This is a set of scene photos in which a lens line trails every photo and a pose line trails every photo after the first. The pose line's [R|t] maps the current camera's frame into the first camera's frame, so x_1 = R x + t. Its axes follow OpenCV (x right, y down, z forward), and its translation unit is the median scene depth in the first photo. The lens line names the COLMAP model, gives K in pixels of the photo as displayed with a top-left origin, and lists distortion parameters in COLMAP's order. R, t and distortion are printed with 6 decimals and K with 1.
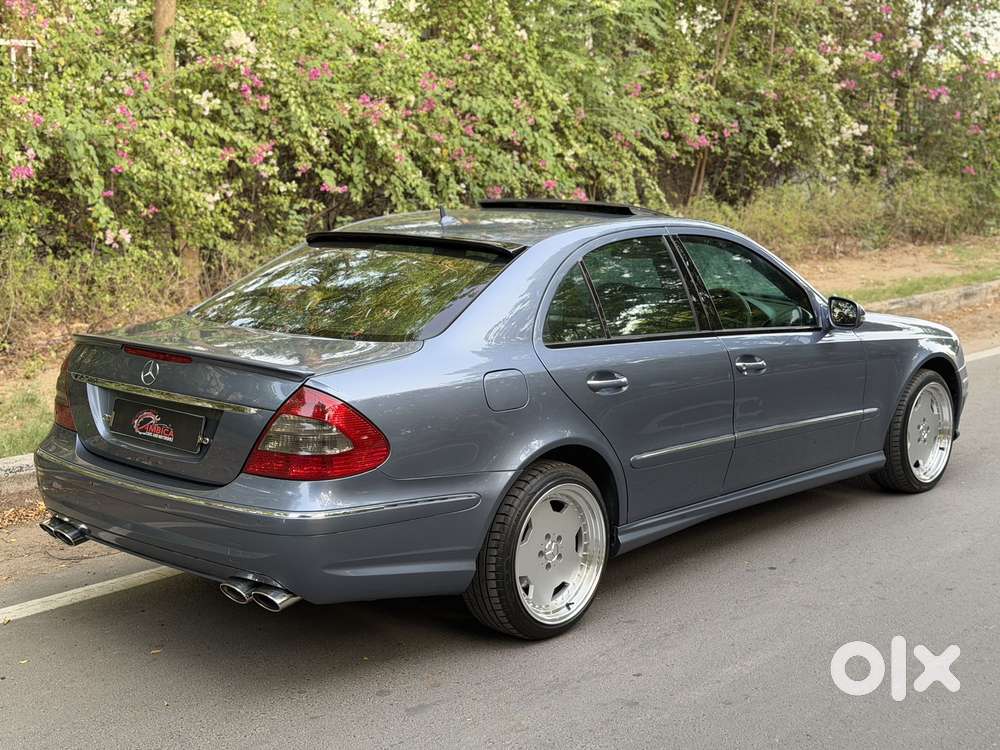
lens RADIAL K [[1386.6, 0, 509.0], [0, 1386.6, 375.3], [0, 0, 1]] dist [0.103352, 0.000000]
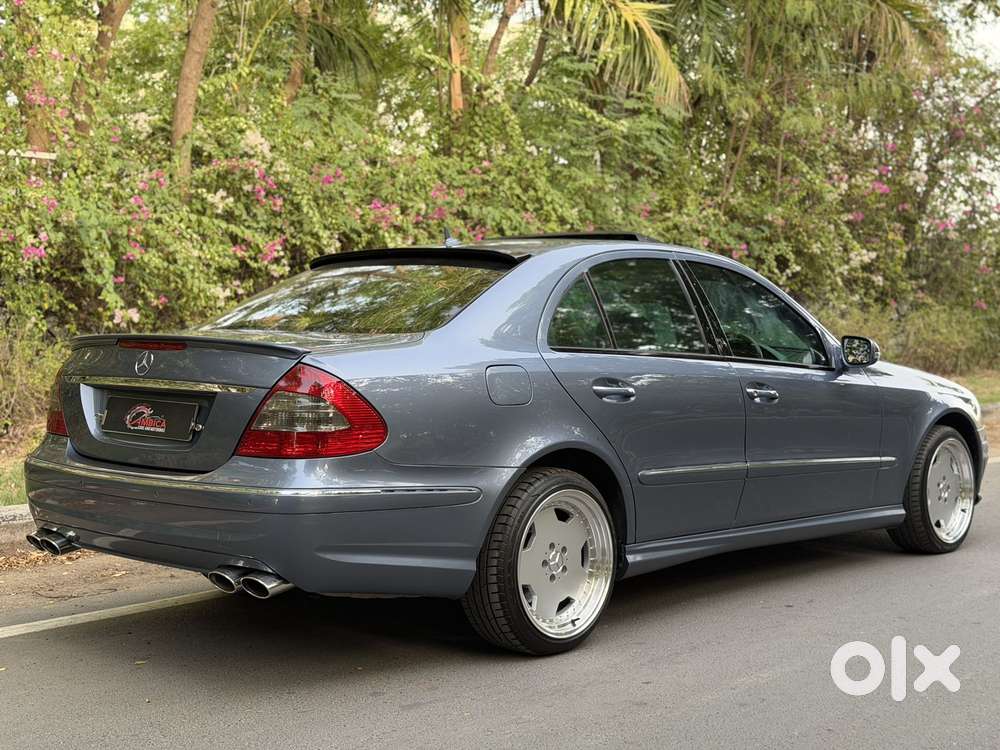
lens RADIAL K [[1386.6, 0, 497.1], [0, 1386.6, 374.4], [0, 0, 1]] dist [0.103352, 0.000000]
pose [[0.999839, 0.003668, -0.017577, 0.004756], [-0.005785, 0.992519, -0.121950, 0.087198], [0.016998, 0.122032, 0.992381, 0.025510]]
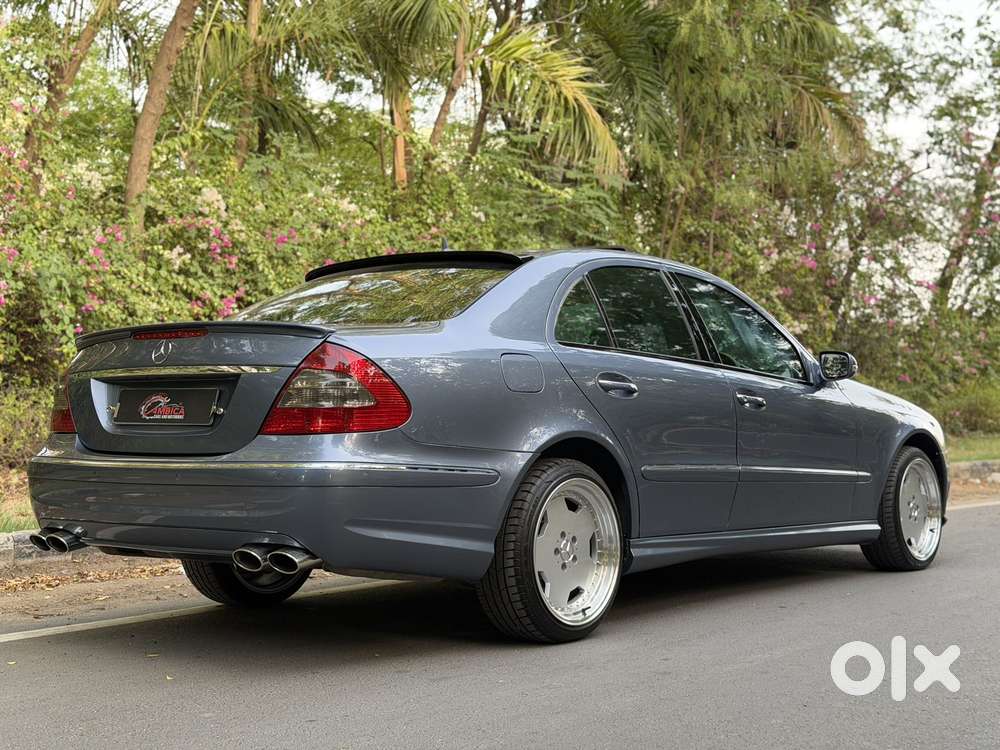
lens RADIAL K [[1386.6, 0, 505.2], [0, 1386.6, 371.8], [0, 0, 1]] dist [0.103352, 0.000000]
pose [[0.998867, -0.002628, 0.047518, -0.044004], [0.011835, 0.980822, -0.194548, 0.145317], [-0.046095, 0.194890, 0.979741, 0.020866]]
